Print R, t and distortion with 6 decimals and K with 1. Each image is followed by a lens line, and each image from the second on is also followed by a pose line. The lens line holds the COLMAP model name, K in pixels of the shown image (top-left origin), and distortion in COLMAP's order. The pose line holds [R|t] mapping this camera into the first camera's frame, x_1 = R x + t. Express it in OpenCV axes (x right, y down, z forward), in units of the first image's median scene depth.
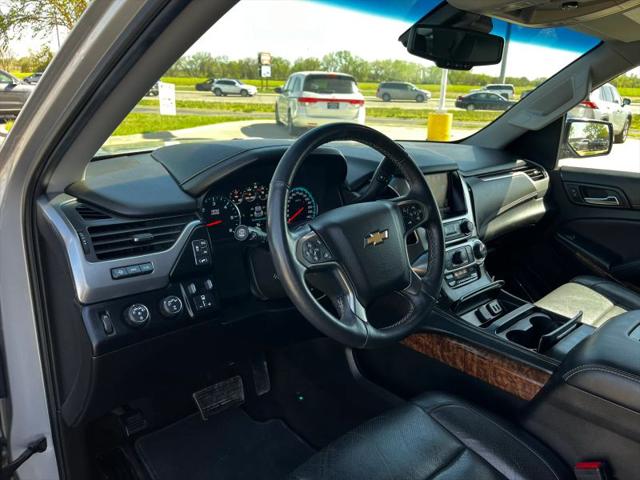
lens RADIAL K [[489.1, 0, 320.0], [0, 489.1, 240.0], [0, 0, 1]] dist [0.064289, -0.083936]
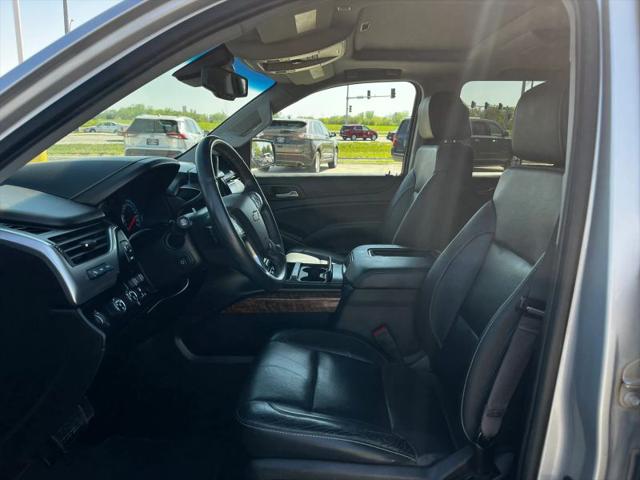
lens RADIAL K [[486.9, 0, 320.0], [0, 486.9, 240.0], [0, 0, 1]] dist [0.051222, -0.100016]
pose [[0.708005, -0.176125, 0.683892, -0.444225], [0.219685, 0.975282, 0.023736, 0.044810], [-0.671168, 0.133436, 0.729197, -0.078113]]
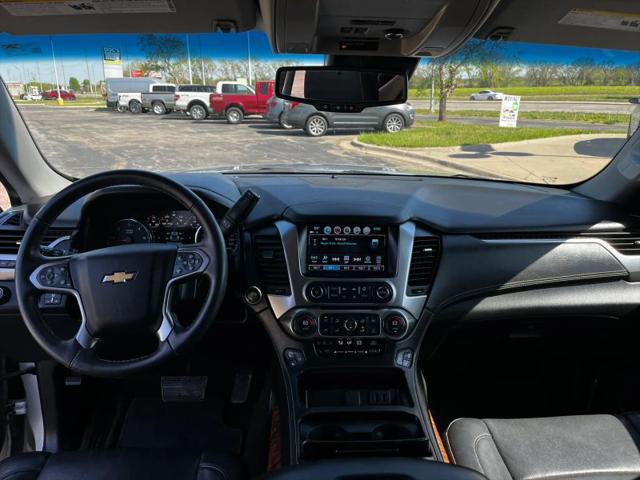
lens RADIAL K [[486.9, 0, 320.0], [0, 486.9, 240.0], [0, 0, 1]] dist [0.051222, -0.100016]
pose [[0.764319, 0.154385, -0.626085, 0.628874], [-0.165063, 0.985410, 0.041482, -0.113803], [0.623354, 0.071638, 0.778651, 0.241424]]
